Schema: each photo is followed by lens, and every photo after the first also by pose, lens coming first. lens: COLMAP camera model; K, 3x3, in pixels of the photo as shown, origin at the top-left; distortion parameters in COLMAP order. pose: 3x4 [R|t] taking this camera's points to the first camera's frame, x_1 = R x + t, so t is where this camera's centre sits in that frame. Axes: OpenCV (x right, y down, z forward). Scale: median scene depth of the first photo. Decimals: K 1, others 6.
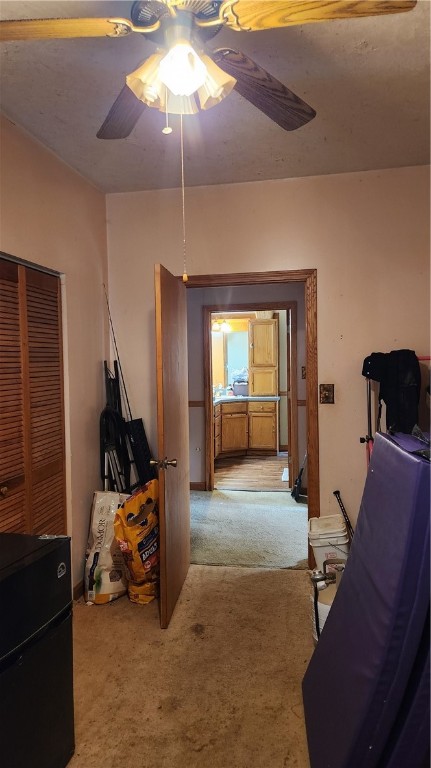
lens RADIAL K [[507.8, 0, 215.0], [0, 507.8, 383.4], [0, 0, 1]] dist [0.000747, 0.000007]
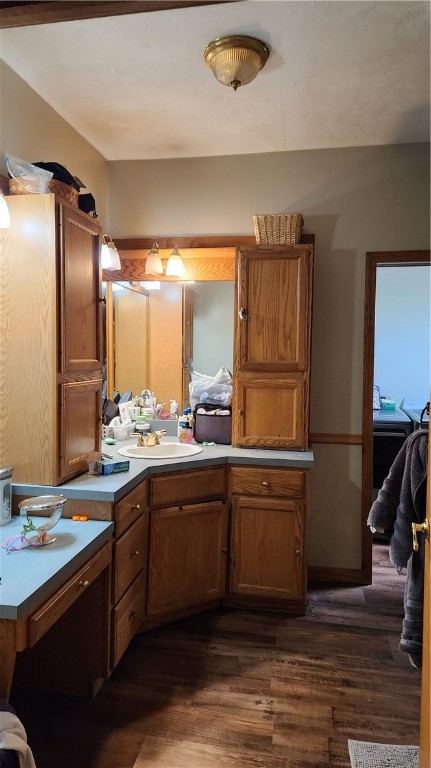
lens RADIAL K [[507.8, 0, 214.6], [0, 507.8, 383.0], [0, 0, 1]] dist [0.000747, 0.000007]
pose [[0.999454, 0.023791, 0.022937, 0.044261], [-0.024308, 0.999450, 0.022544, -0.031454], [-0.022388, -0.023089, 0.999483, 0.626332]]
